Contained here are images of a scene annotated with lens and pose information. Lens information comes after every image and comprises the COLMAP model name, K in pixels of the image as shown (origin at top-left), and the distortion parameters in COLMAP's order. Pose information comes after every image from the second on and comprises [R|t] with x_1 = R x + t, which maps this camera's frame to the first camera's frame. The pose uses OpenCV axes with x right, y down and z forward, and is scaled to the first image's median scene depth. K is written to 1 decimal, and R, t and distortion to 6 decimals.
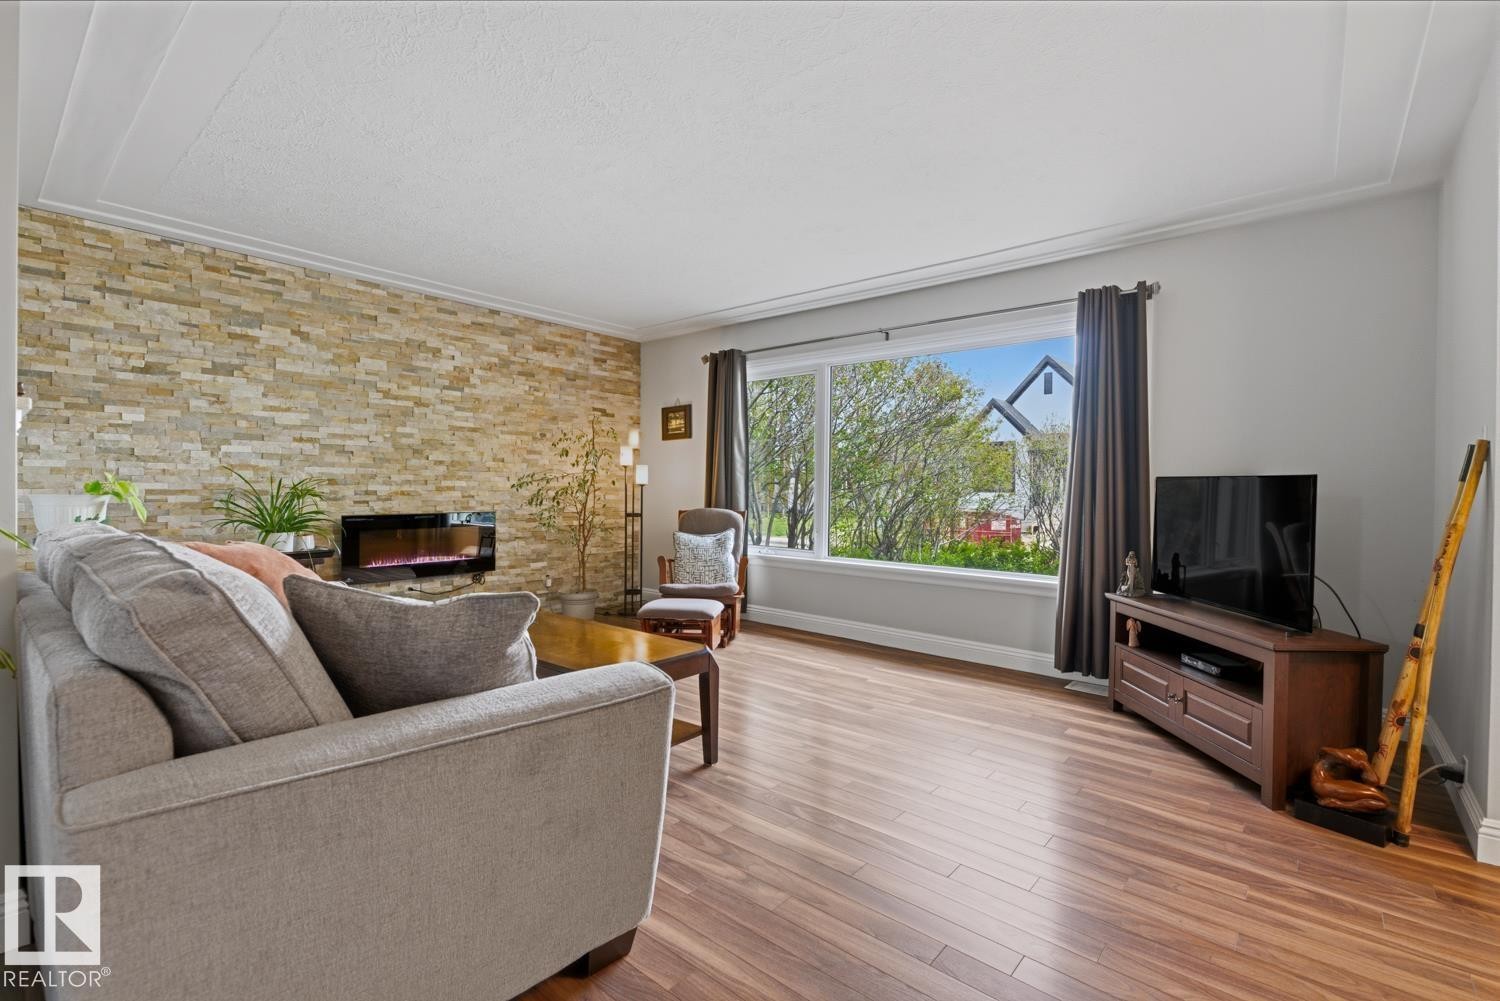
lens RADIAL K [[653.6, 0, 749.1], [0, 653.6, 498.7], [0, 0, 1]] dist [0.004740, -0.000870]
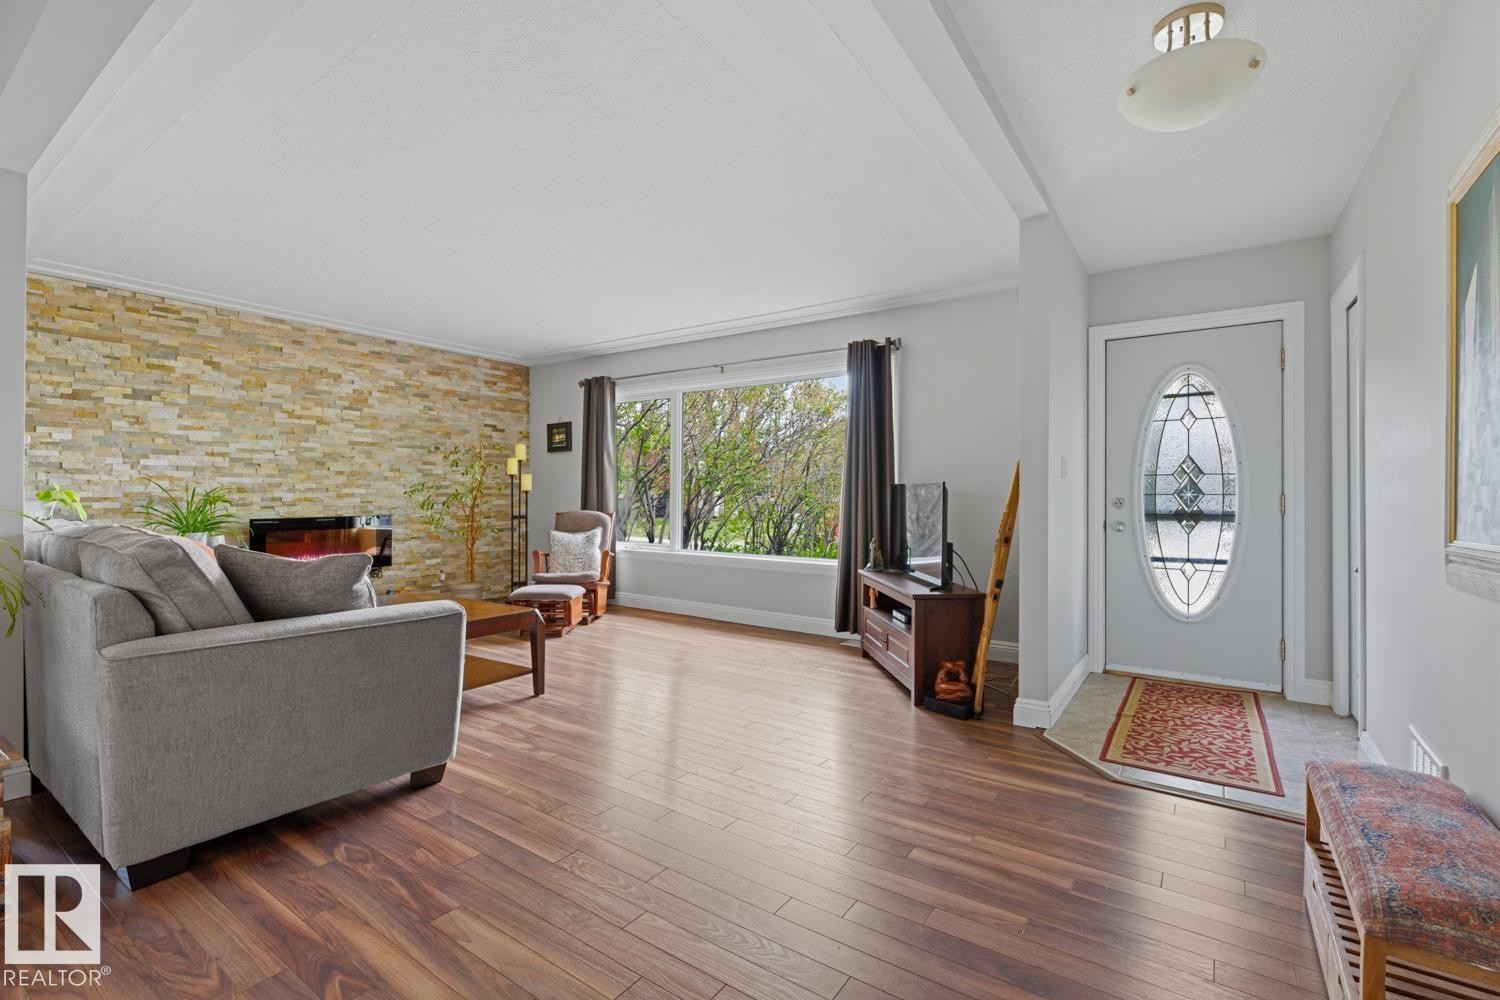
lens RADIAL K [[653.6, 0, 748.6], [0, 653.6, 497.7], [0, 0, 1]] dist [0.004740, -0.000870]
pose [[0.995491, -0.005973, 0.094666, 0.171230], [0.006954, 0.999926, -0.010031, 0.006919], [-0.094599, 0.010644, 0.995459, -0.277164]]
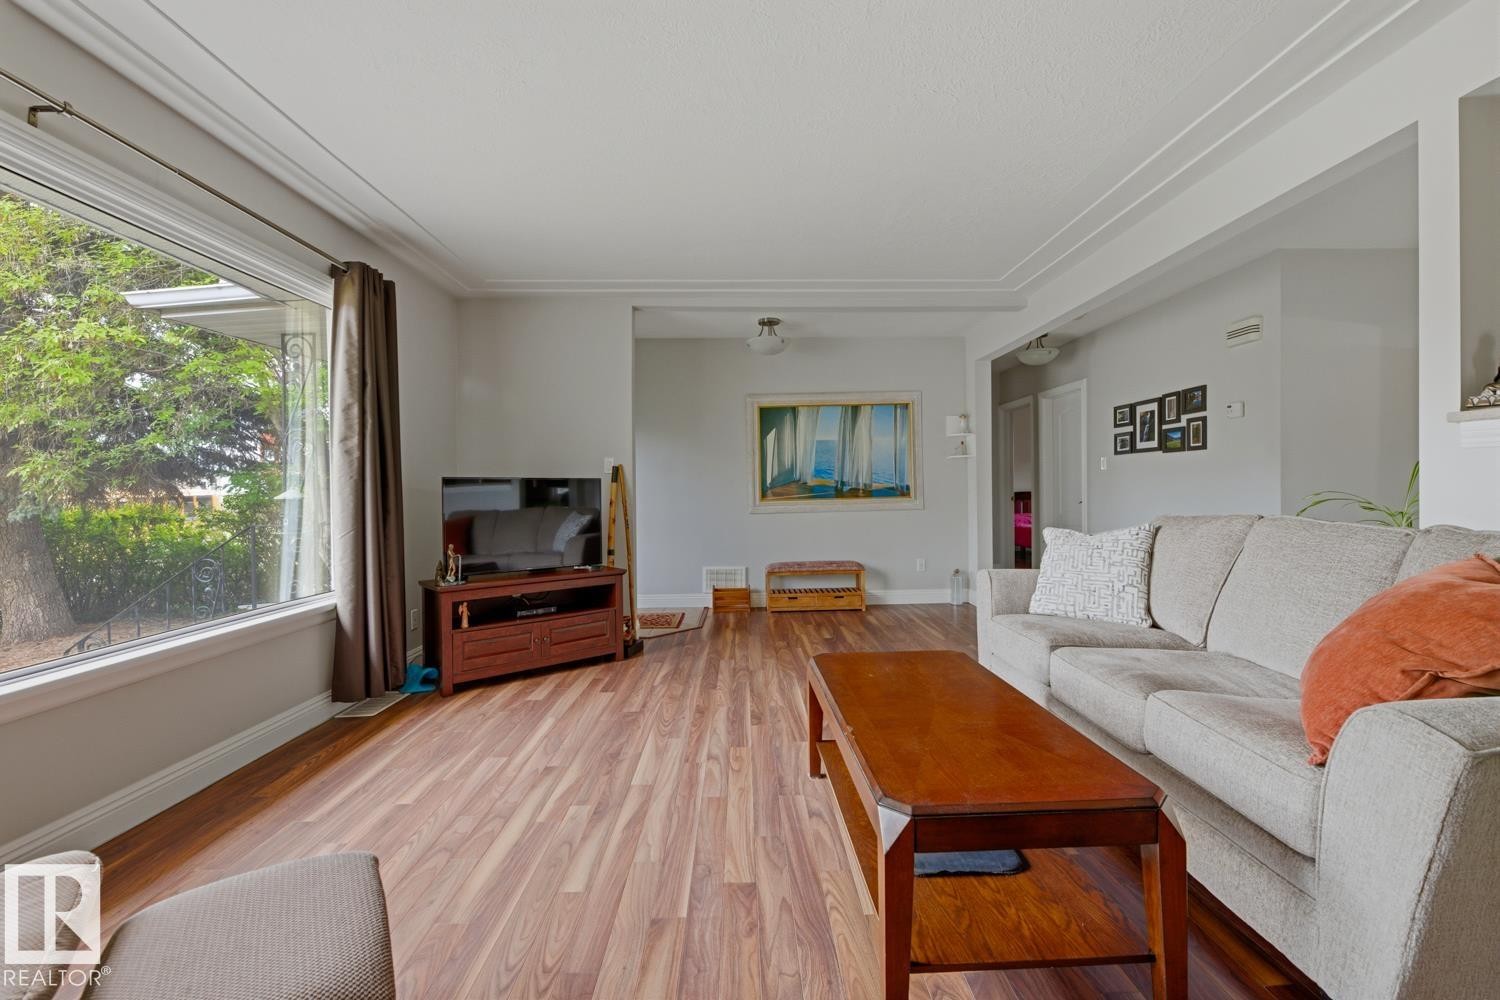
lens RADIAL K [[653.6, 0, 746.4], [0, 653.6, 492.5], [0, 0, 1]] dist [0.004740, -0.000870]
pose [[-0.659359, -0.004994, 0.751812, -0.478759], [0.016256, 0.999649, 0.020898, -0.016488], [-0.751652, 0.026001, -0.659047, 1.153748]]
